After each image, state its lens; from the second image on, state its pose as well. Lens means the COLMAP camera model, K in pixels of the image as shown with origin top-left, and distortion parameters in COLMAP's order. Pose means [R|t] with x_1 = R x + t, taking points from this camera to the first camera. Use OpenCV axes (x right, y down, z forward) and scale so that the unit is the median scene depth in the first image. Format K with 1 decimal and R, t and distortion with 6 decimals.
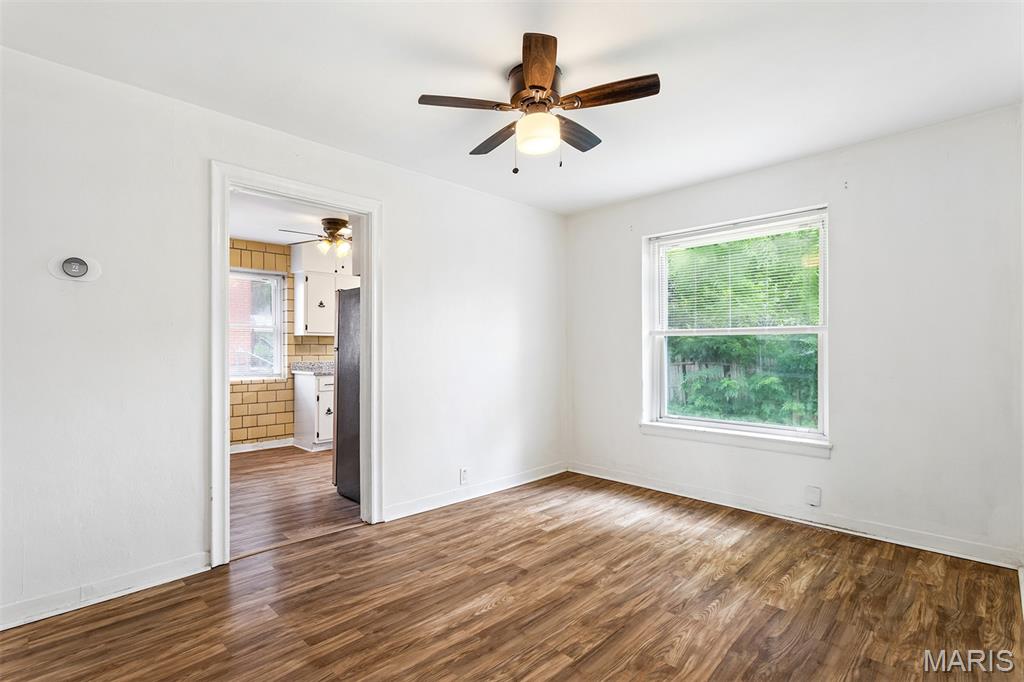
lens RADIAL K [[499.7, 0, 513.3], [0, 499.7, 346.3], [0, 0, 1]] dist [0.008465, -0.000145]
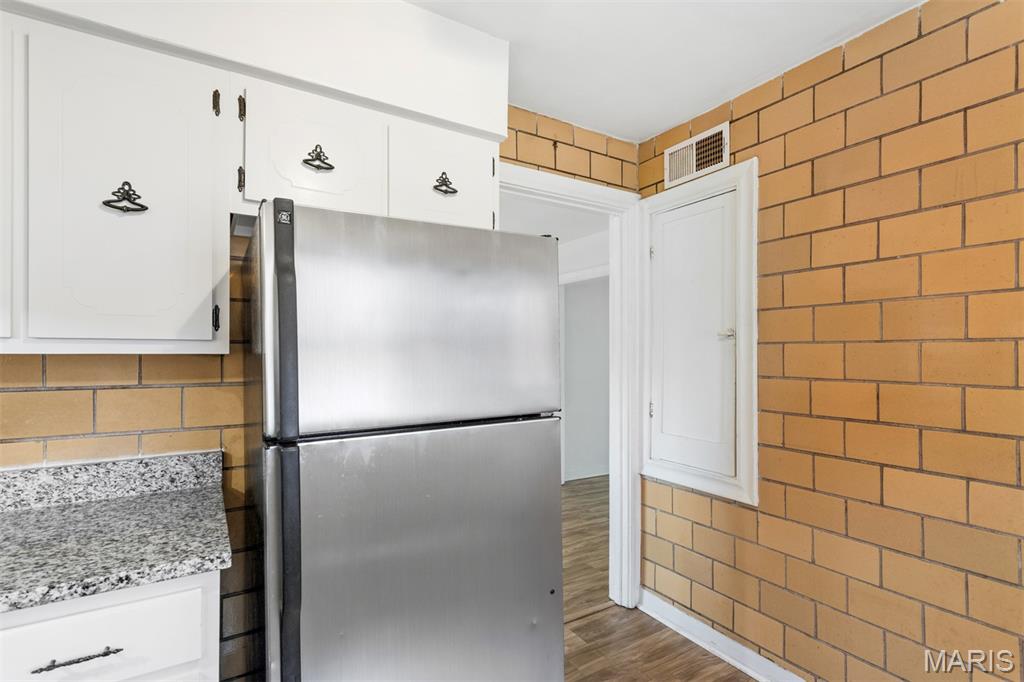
lens RADIAL K [[499.7, 0, 511.5], [0, 499.7, 349.7], [0, 0, 1]] dist [0.008465, -0.000145]
pose [[-0.961237, 0.001745, 0.275718, -0.673784], [-0.004551, 0.999743, -0.022195, -0.049966], [-0.275686, -0.022590, -0.960982, 2.049320]]
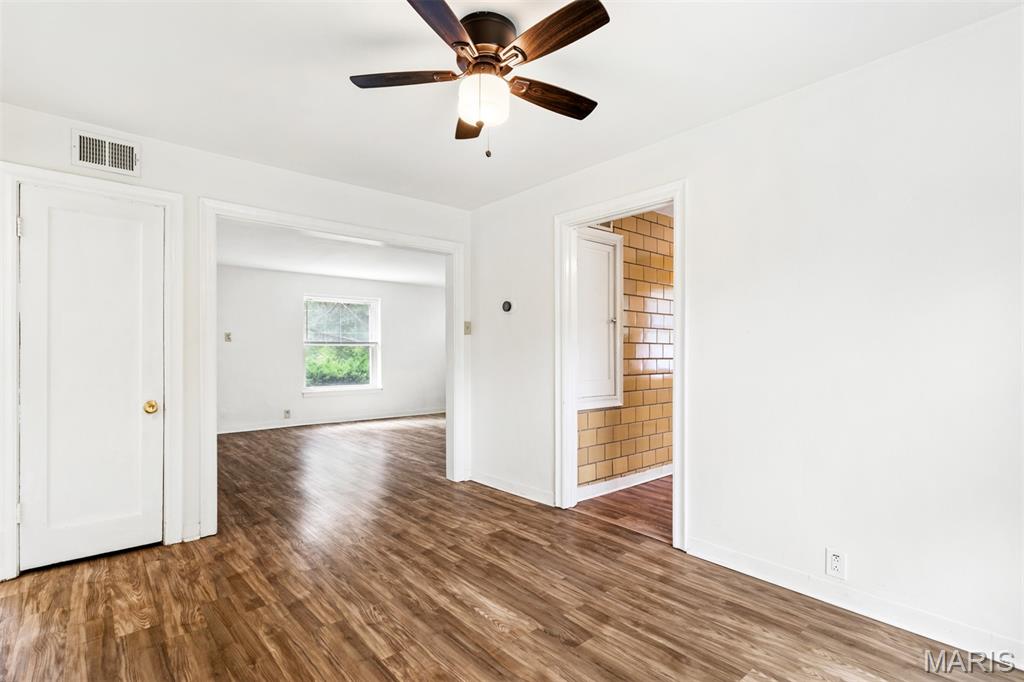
lens RADIAL K [[499.7, 0, 509.1], [0, 499.7, 344.7], [0, 0, 1]] dist [0.008465, -0.000145]
pose [[-0.105293, -0.010920, -0.994381, 0.812290], [0.009845, 0.999879, -0.012023, -0.004137], [0.994393, -0.011056, -0.105173, 0.993489]]
